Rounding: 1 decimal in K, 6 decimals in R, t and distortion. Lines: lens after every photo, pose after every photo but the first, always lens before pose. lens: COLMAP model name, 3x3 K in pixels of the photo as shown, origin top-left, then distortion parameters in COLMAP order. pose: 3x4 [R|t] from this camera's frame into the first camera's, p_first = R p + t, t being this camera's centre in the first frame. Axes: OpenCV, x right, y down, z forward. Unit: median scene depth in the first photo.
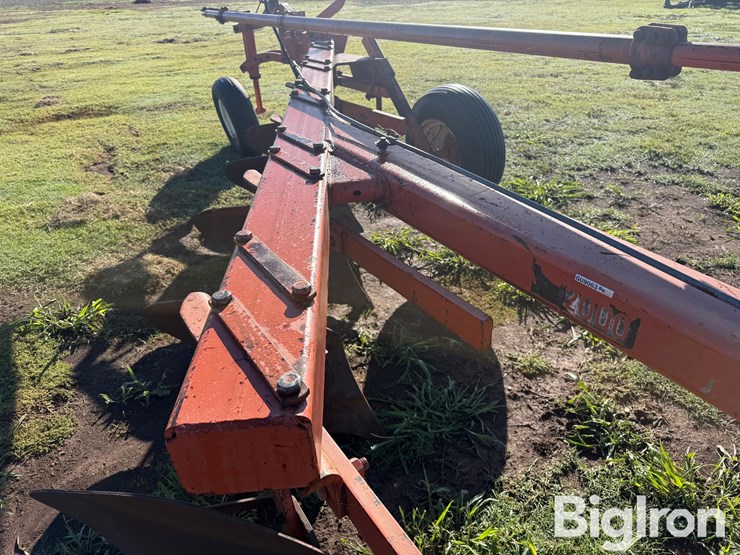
lens RADIAL K [[527.0, 0, 358.2], [0, 527.0, 278.0], [0, 0, 1]] dist [0.037936, -0.054245]
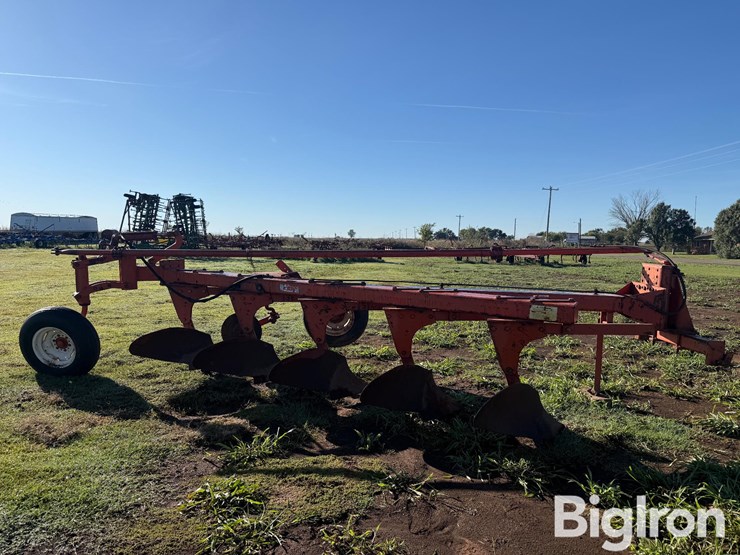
lens RADIAL K [[527.0, 0, 374.8], [0, 527.0, 276.5], [0, 0, 1]] dist [0.037936, -0.054245]
pose [[0.513856, -0.030002, 0.857351, -1.111067], [0.396196, 0.894724, -0.206151, 0.058030], [-0.760908, 0.445611, 0.471646, -0.031970]]
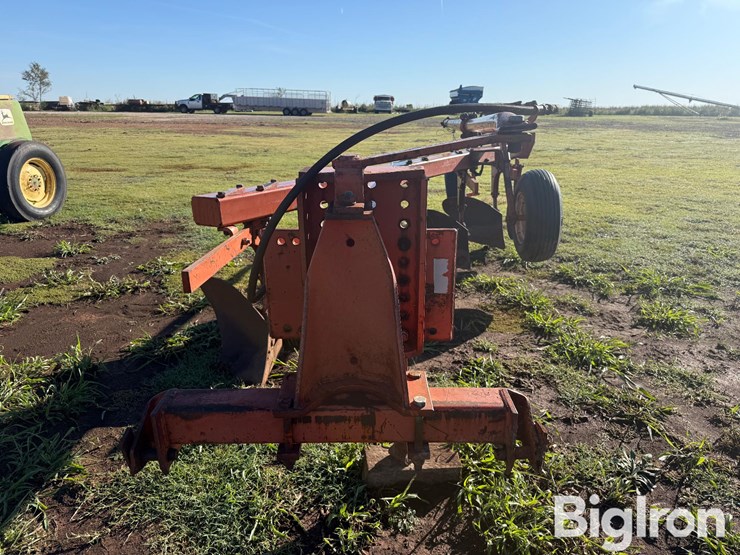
lens RADIAL K [[527.0, 0, 369.3], [0, 527.0, 277.3], [0, 0, 1]] dist [0.037936, -0.054245]
pose [[0.806696, 0.206795, -0.553604, 0.507780], [-0.314783, 0.943184, -0.106372, 0.146848], [0.500154, 0.260075, 0.825958, -0.234999]]
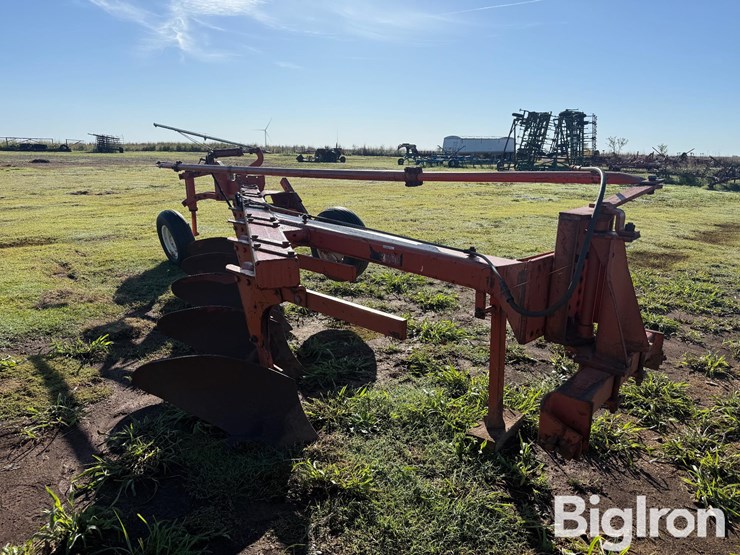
lens RADIAL K [[527.0, 0, 367.2], [0, 527.0, 279.7], [0, 0, 1]] dist [0.037936, -0.054245]
pose [[0.976411, -0.014590, 0.215425, -0.071475], [0.073106, 0.961126, -0.266257, 0.245878], [-0.203166, 0.275725, 0.939521, -0.414545]]
